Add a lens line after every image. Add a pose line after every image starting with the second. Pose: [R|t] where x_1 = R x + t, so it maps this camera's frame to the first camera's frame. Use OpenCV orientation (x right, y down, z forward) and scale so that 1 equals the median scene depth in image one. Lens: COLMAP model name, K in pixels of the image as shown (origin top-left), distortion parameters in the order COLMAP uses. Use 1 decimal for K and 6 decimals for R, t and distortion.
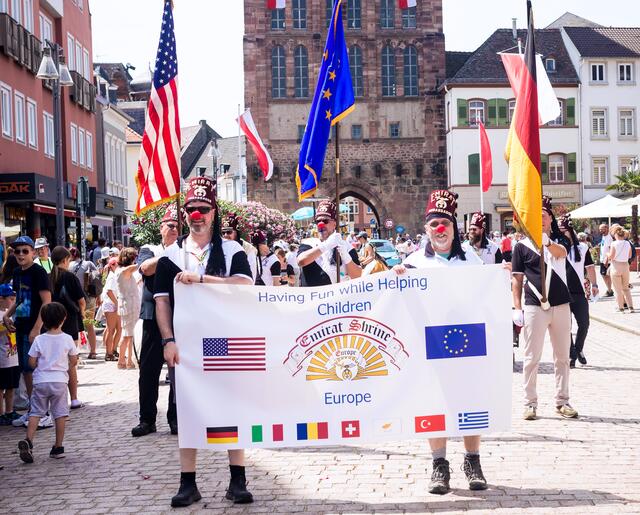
lens RADIAL K [[1275.8, 0, 395.8], [0, 1275.8, 258.5], [0, 0, 1]] dist [0.040987, 0.071088]
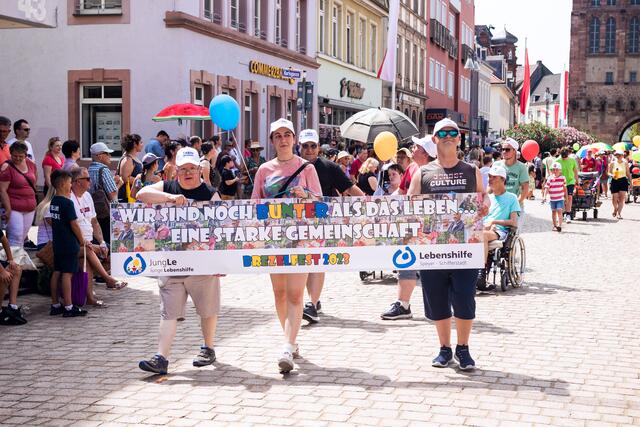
lens RADIAL K [[978.6, 0, 320.0], [0, 978.6, 213.5], [0, 0, 1]] dist [0.003008, 0.018491]
pose [[0.933835, 0.060262, -0.352592, 0.022778], [-0.041147, 0.997261, 0.061465, 0.001565], [0.355330, -0.042890, 0.933756, -0.172178]]
